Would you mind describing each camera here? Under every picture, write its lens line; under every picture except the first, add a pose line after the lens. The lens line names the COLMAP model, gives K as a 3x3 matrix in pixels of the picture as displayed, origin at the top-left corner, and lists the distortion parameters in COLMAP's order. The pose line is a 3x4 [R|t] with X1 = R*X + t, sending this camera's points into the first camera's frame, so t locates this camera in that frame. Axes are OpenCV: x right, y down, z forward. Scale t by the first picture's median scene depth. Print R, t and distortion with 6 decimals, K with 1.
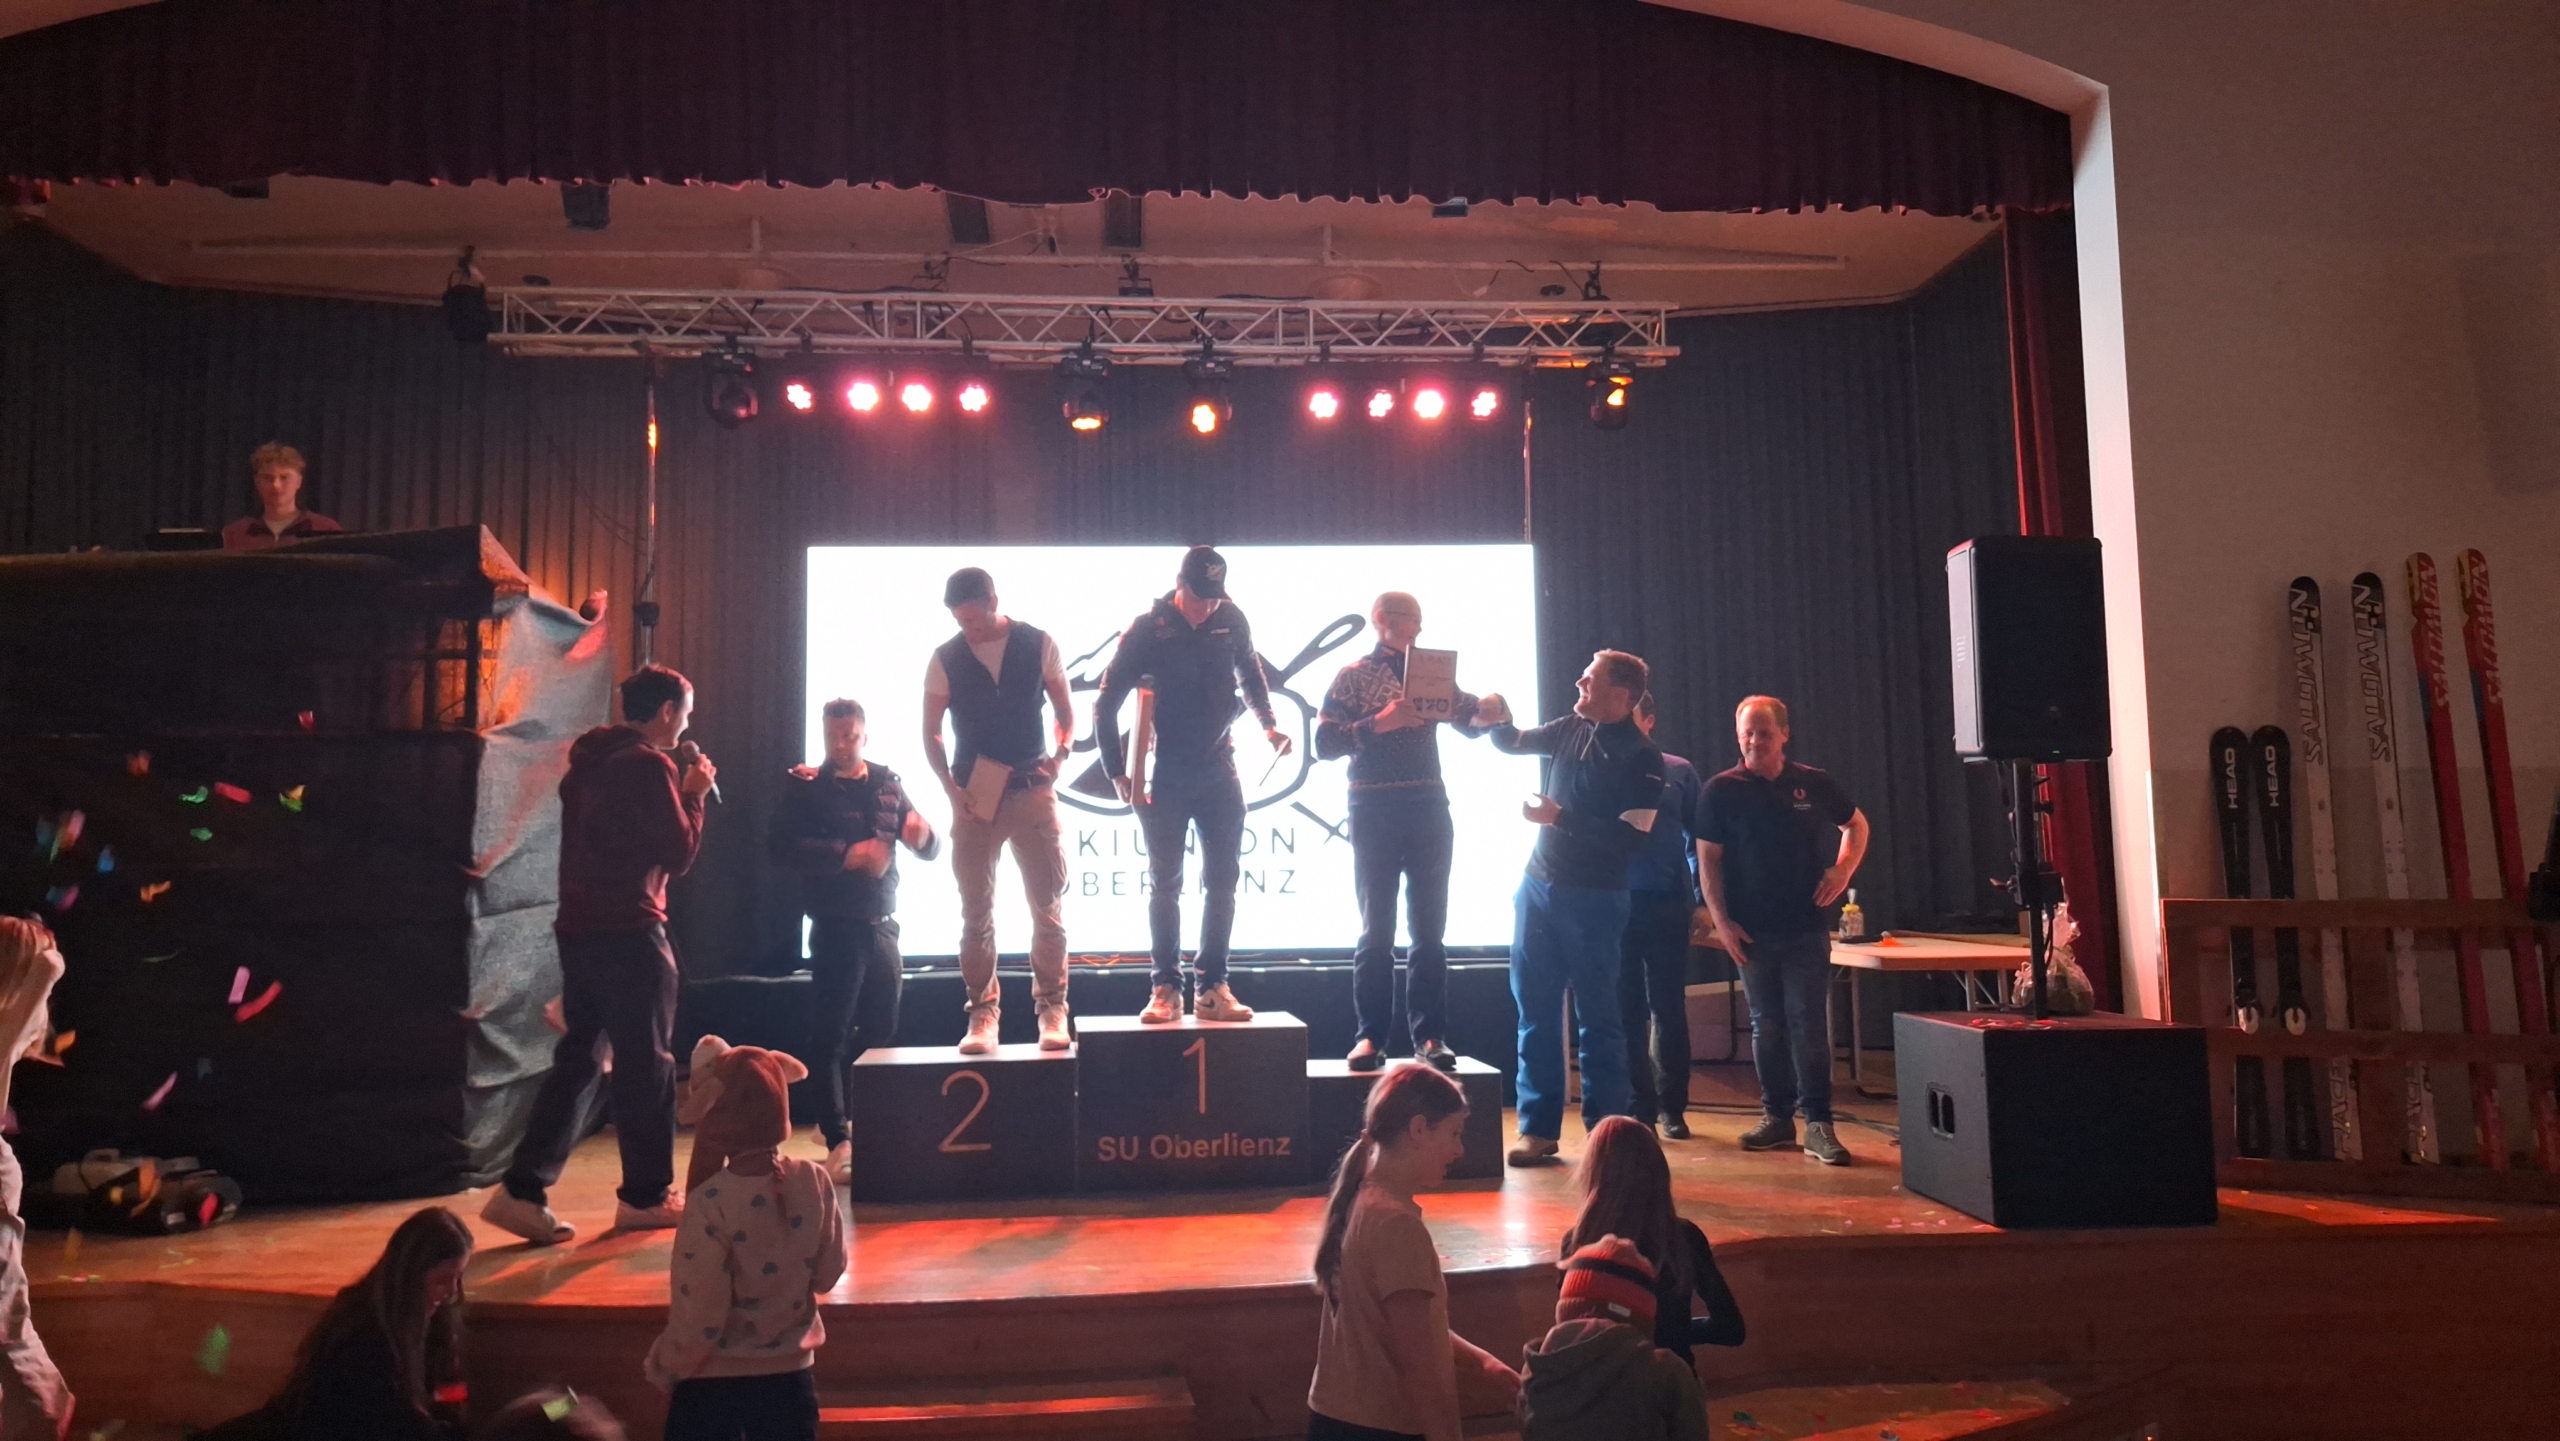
lens RADIAL K [[1795.7, 0, 1273.3], [0, 1795.7, 710.3], [0, 0, 1]] dist [0.054645, -0.060156]
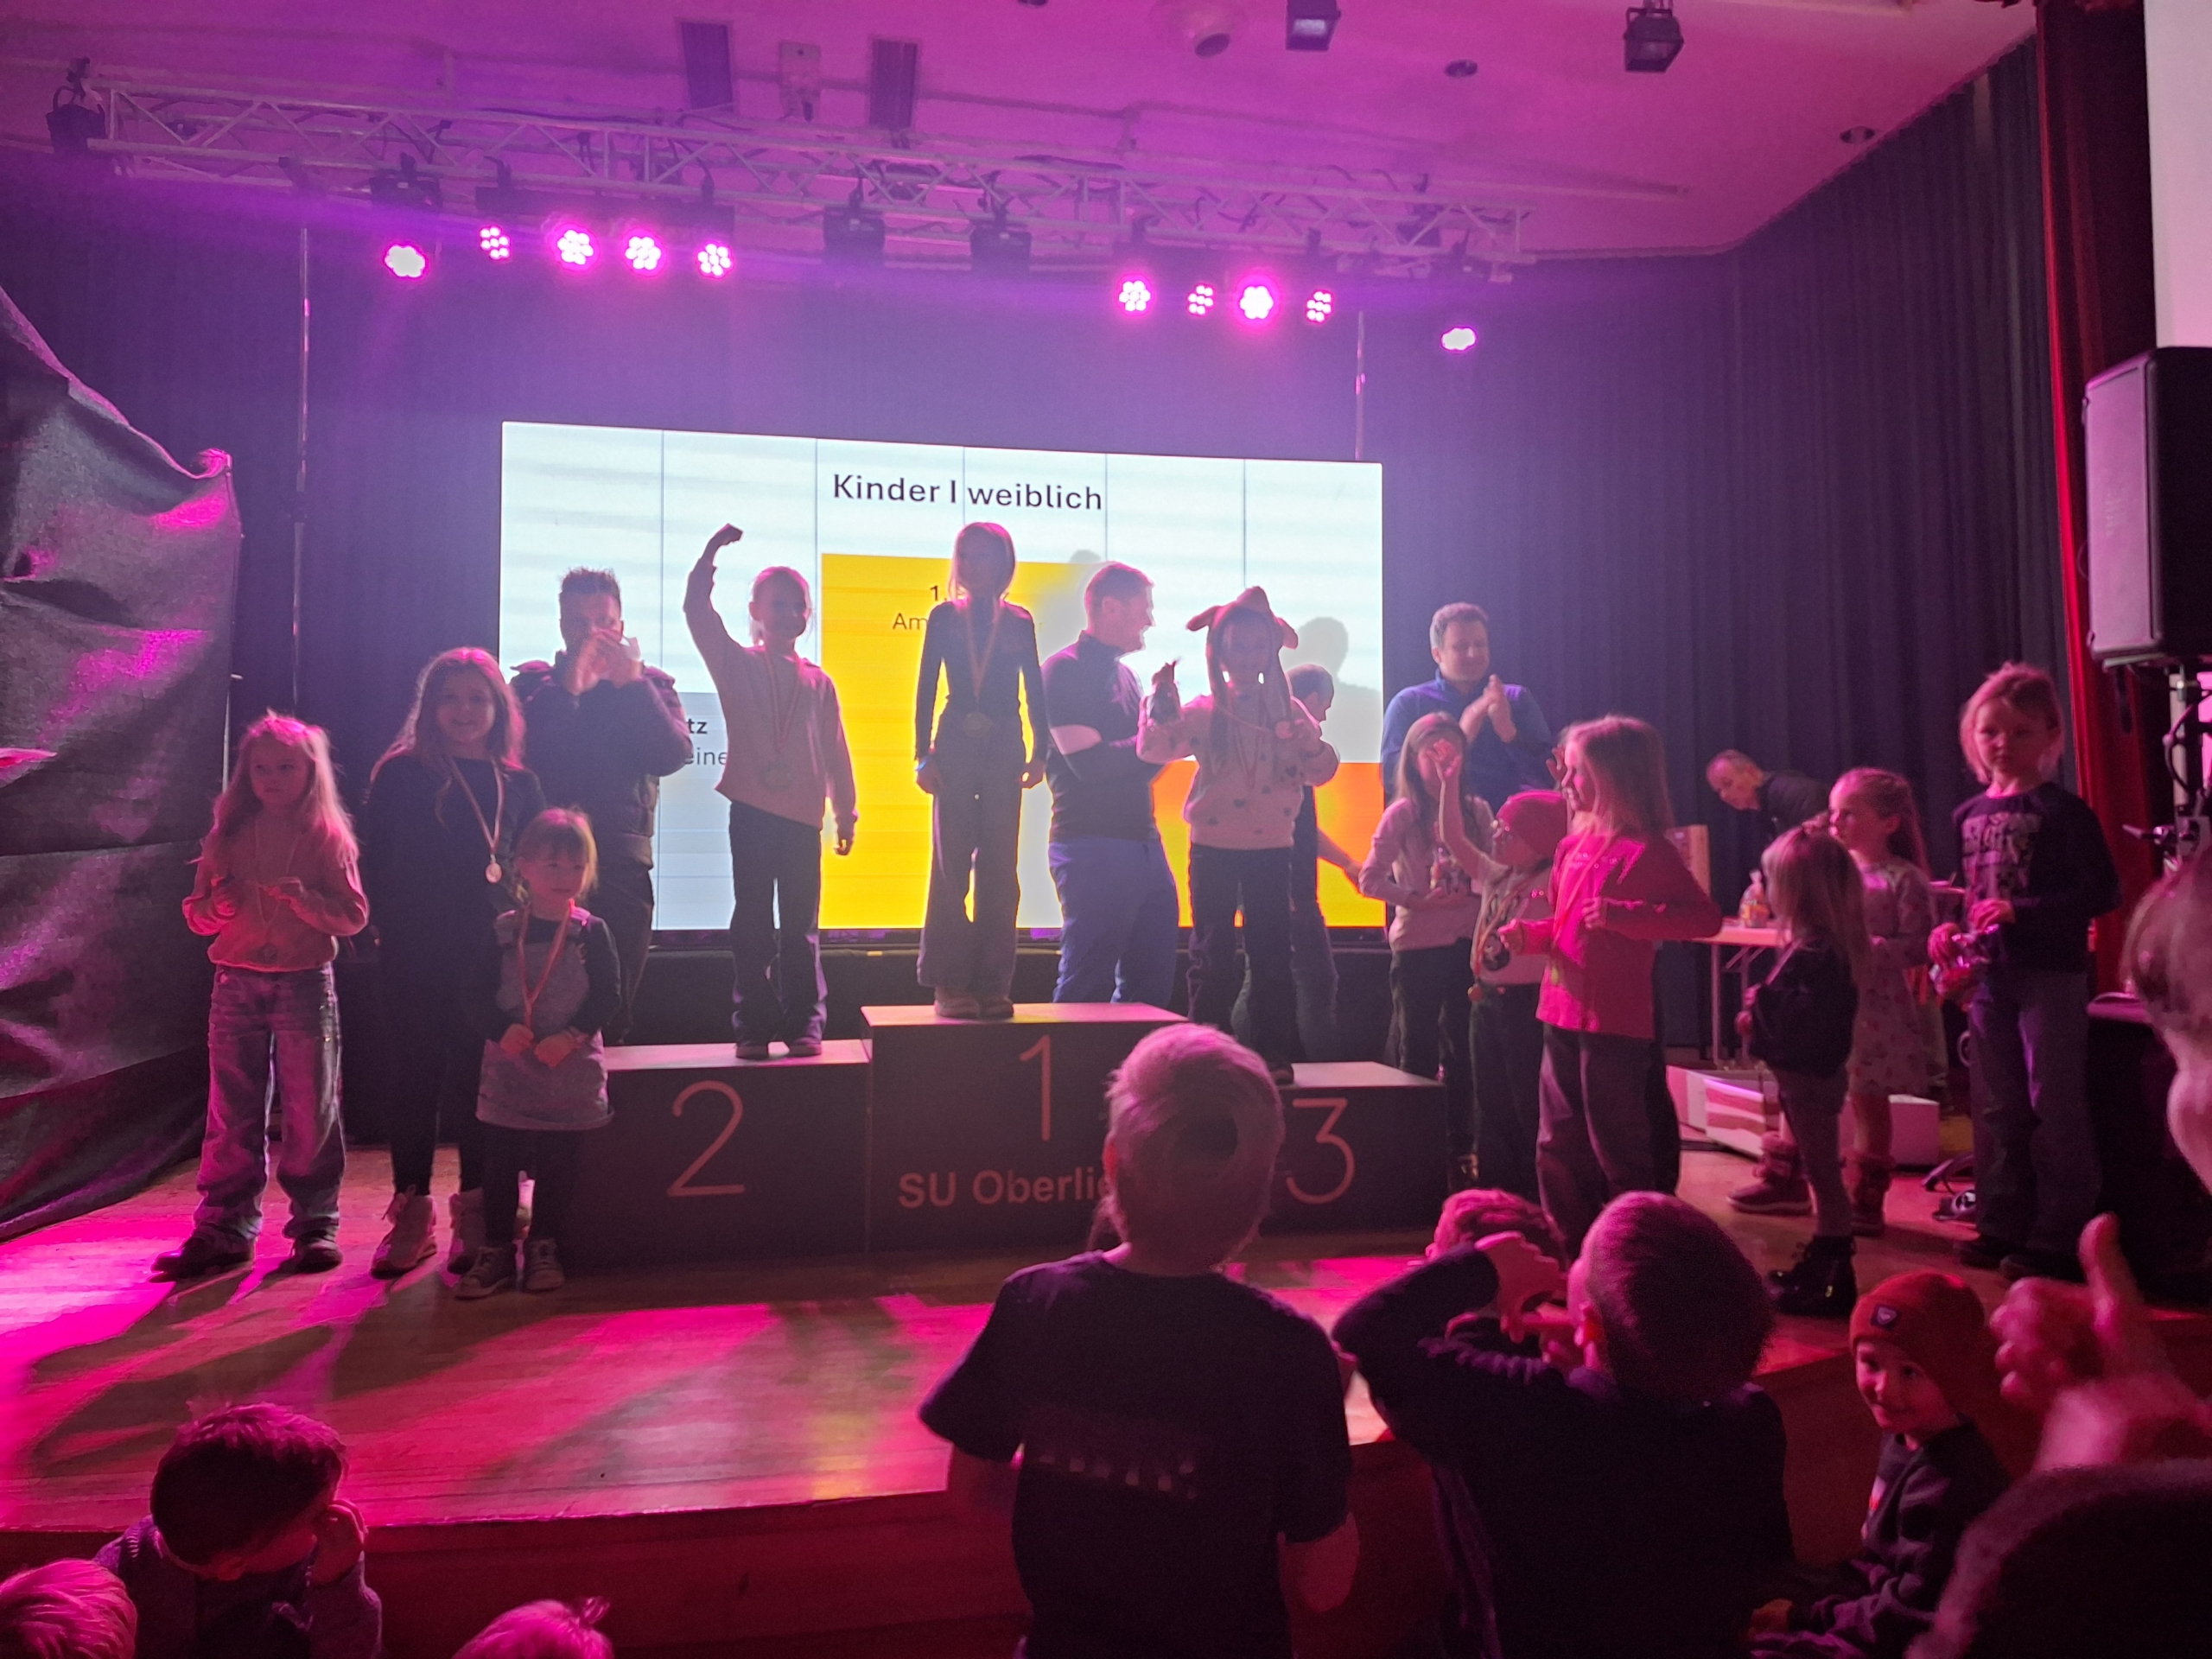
lens RADIAL K [[1482.5, 0, 1096.3], [0, 1482.5, 816.4], [0, 0, 1]] dist [0.017548, -0.014634]
pose [[0.994107, 0.020407, 0.106463, -0.078367], [-0.024155, 0.999129, 0.034031, 0.069660], [-0.105676, -0.036402, 0.993734, 0.387891]]
